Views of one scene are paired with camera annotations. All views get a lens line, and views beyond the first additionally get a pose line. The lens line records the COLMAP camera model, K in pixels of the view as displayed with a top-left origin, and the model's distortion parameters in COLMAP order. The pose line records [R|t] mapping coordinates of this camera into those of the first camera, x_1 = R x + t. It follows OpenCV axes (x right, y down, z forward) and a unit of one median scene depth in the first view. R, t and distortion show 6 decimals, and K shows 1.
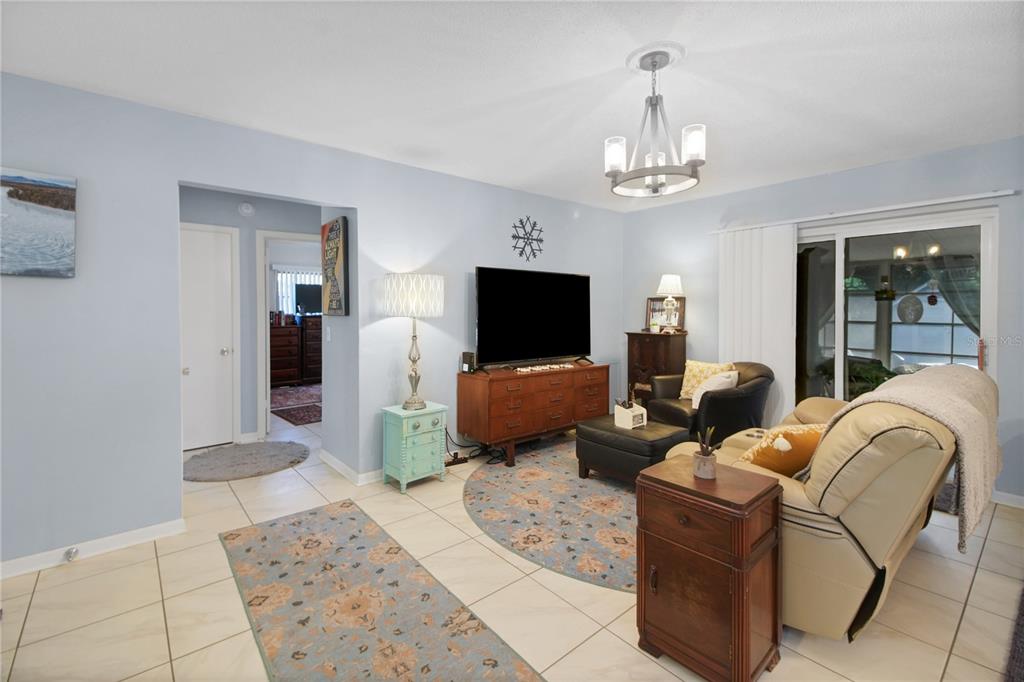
lens RADIAL K [[445.7, 0, 499.8], [0, 445.7, 318.4], [0, 0, 1]] dist [0.004958, -0.000051]
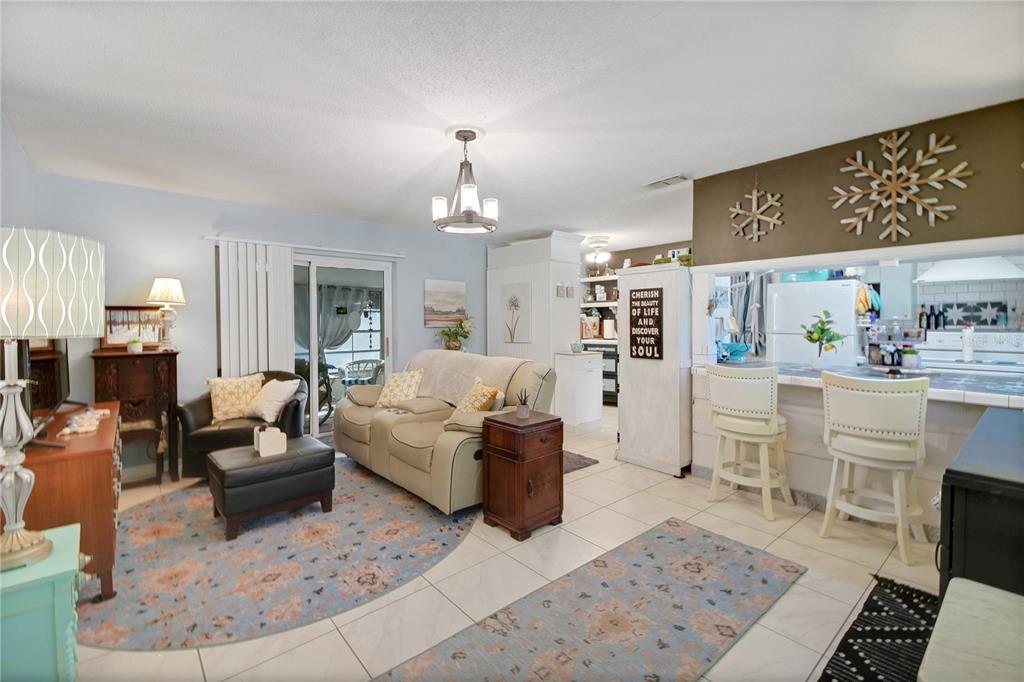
lens RADIAL K [[445.7, 0, 510.1], [0, 445.7, 331.1], [0, 0, 1]] dist [0.004958, -0.000051]
pose [[-0.038533, -0.019389, 0.999069, -0.662405], [0.029212, 0.999363, 0.020521, -0.001254], [-0.998830, 0.029976, -0.037942, 0.608316]]
